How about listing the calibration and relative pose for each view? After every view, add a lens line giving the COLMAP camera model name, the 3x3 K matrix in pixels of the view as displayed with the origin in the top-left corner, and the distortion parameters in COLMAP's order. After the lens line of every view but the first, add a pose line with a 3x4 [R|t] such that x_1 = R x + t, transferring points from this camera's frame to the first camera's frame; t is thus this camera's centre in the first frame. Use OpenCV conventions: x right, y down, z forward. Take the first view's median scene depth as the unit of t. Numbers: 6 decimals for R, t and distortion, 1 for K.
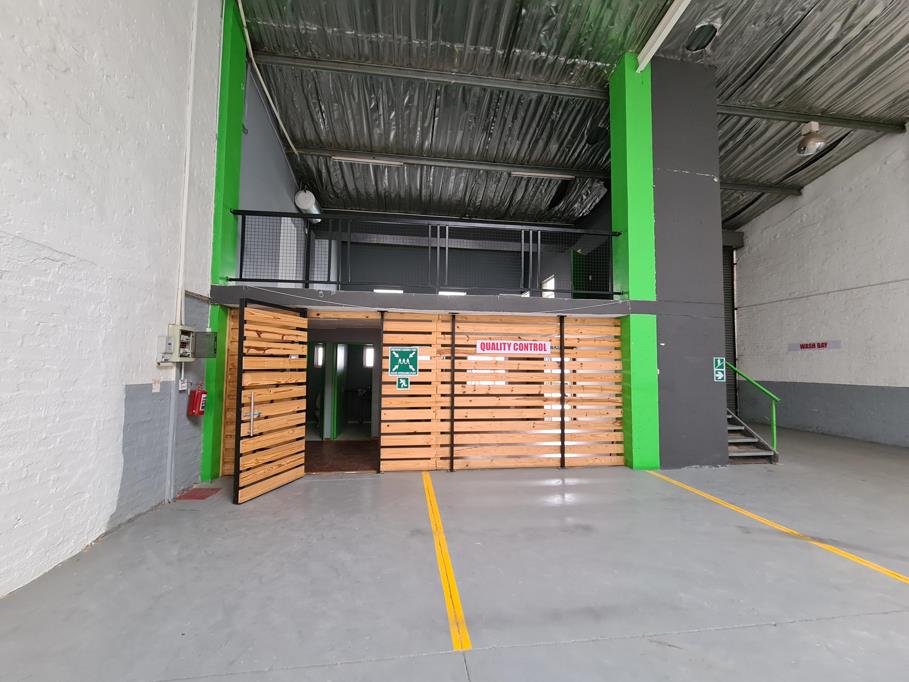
lens RADIAL K [[371.7, 0, 454.2], [0, 371.7, 344.4], [0, 0, 1]] dist [-0.000440, 0.000079]
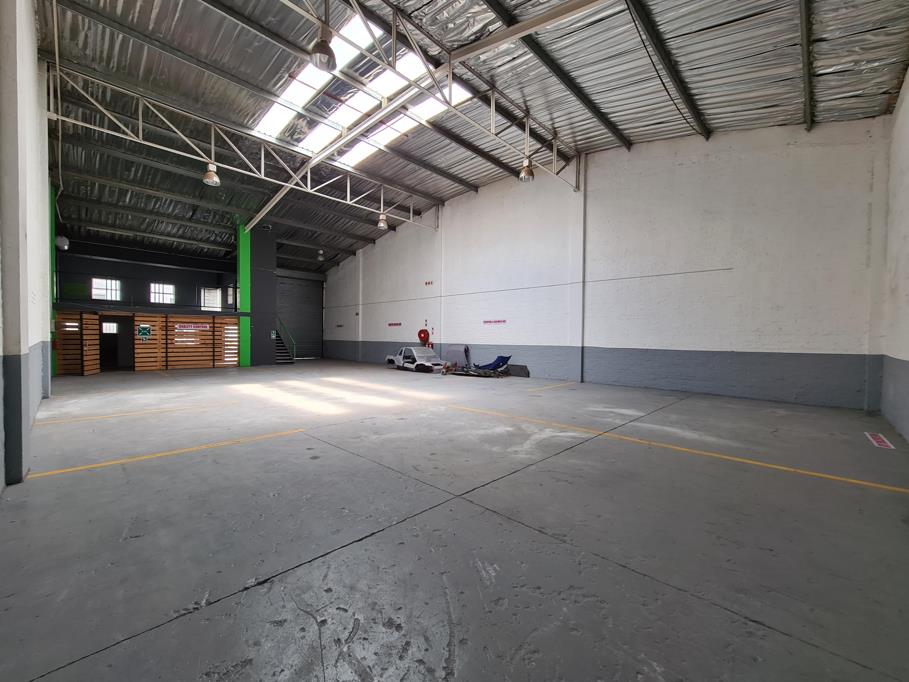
lens RADIAL K [[371.7, 0, 454.2], [0, 371.7, 344.4], [0, 0, 1]] dist [-0.000440, 0.000079]
pose [[0.786006, -0.012382, 0.618095, -0.033015], [-0.041928, 0.996430, 0.073279, -0.154328], [-0.616796, -0.083513, 0.782681, -2.534931]]
